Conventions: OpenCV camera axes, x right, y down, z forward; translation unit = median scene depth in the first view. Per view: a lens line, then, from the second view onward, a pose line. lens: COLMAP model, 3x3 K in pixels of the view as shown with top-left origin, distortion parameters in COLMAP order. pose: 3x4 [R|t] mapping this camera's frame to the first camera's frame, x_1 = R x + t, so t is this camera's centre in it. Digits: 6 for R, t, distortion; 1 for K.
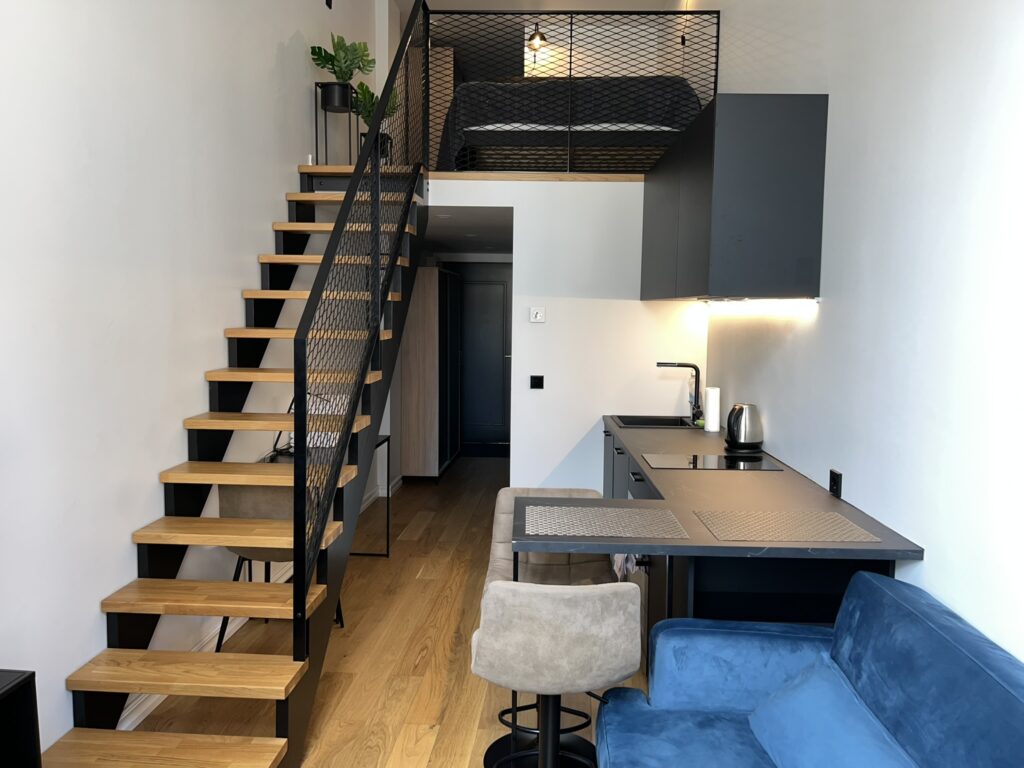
lens RADIAL K [[783.3, 0, 519.9], [0, 783.3, 363.4], [0, 0, 1]] dist [0.066368, -0.053612]
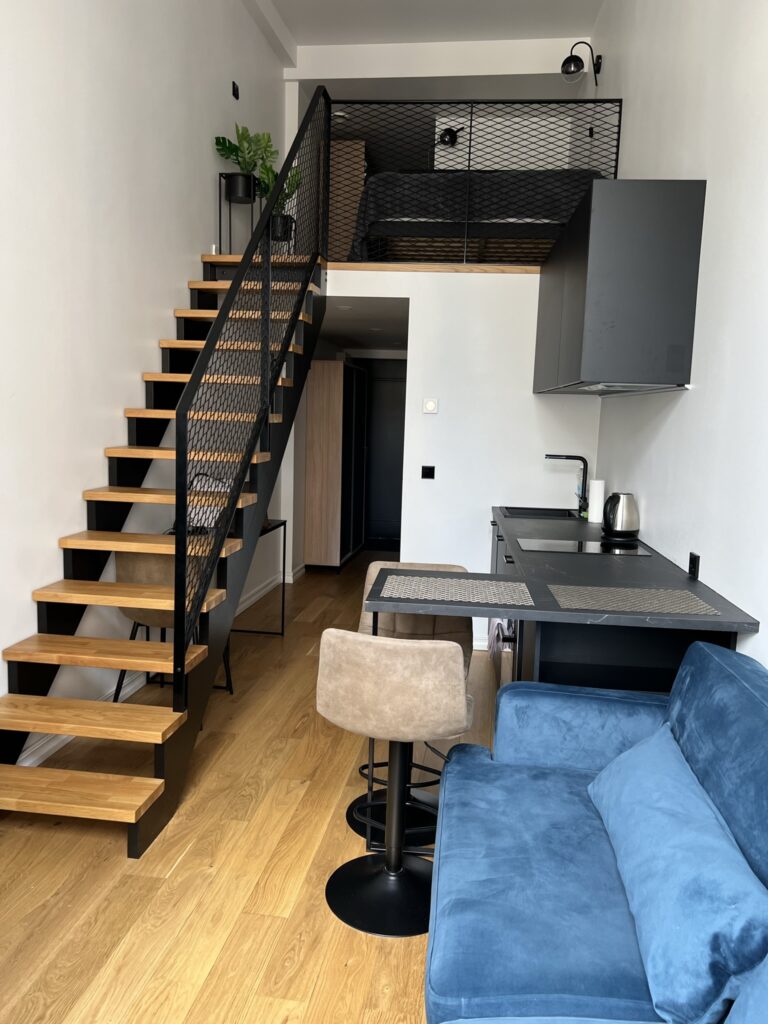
lens RADIAL K [[783.3, 0, 392.2], [0, 783.3, 500.1], [0, 0, 1]] dist [0.066368, -0.053612]
pose [[0.997465, 0.028355, -0.065264, 0.053046], [-0.025780, 0.998868, 0.039969, 0.026188], [0.066324, -0.038186, 0.997067, -0.030739]]
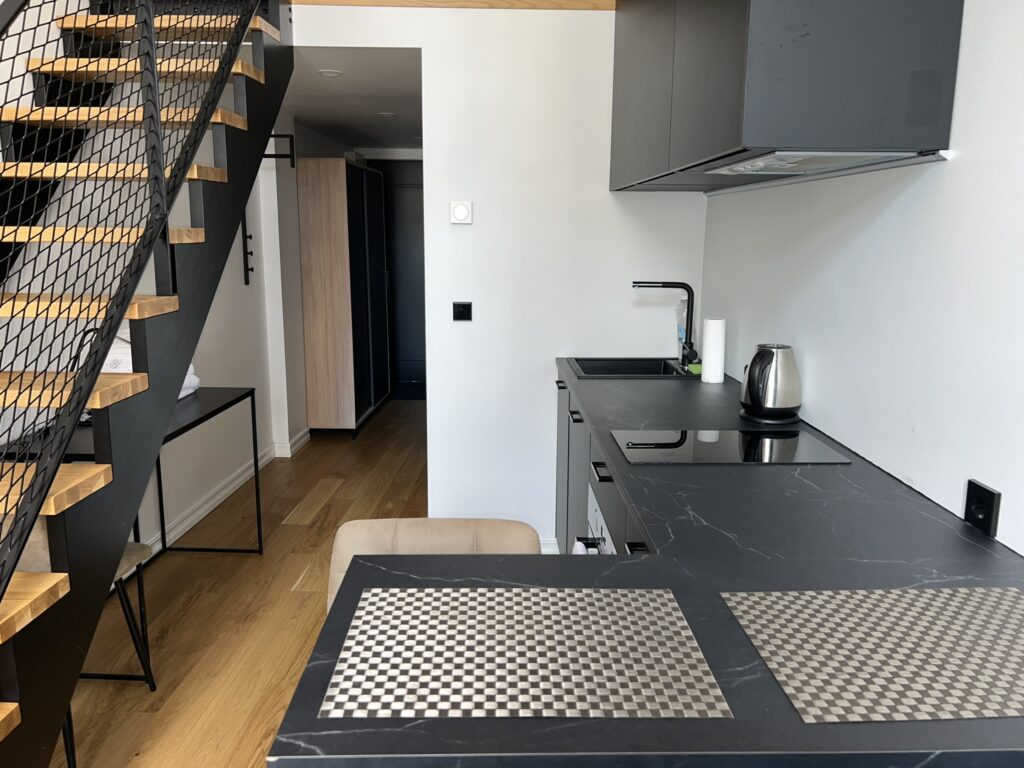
lens RADIAL K [[783.3, 0, 530.1], [0, 783.3, 370.0], [0, 0, 1]] dist [0.066368, -0.053612]
pose [[0.998477, -0.011347, 0.053983, 0.054907], [0.005609, 0.994427, 0.105281, 0.003427], [-0.054877, -0.104818, 0.992976, 0.366807]]
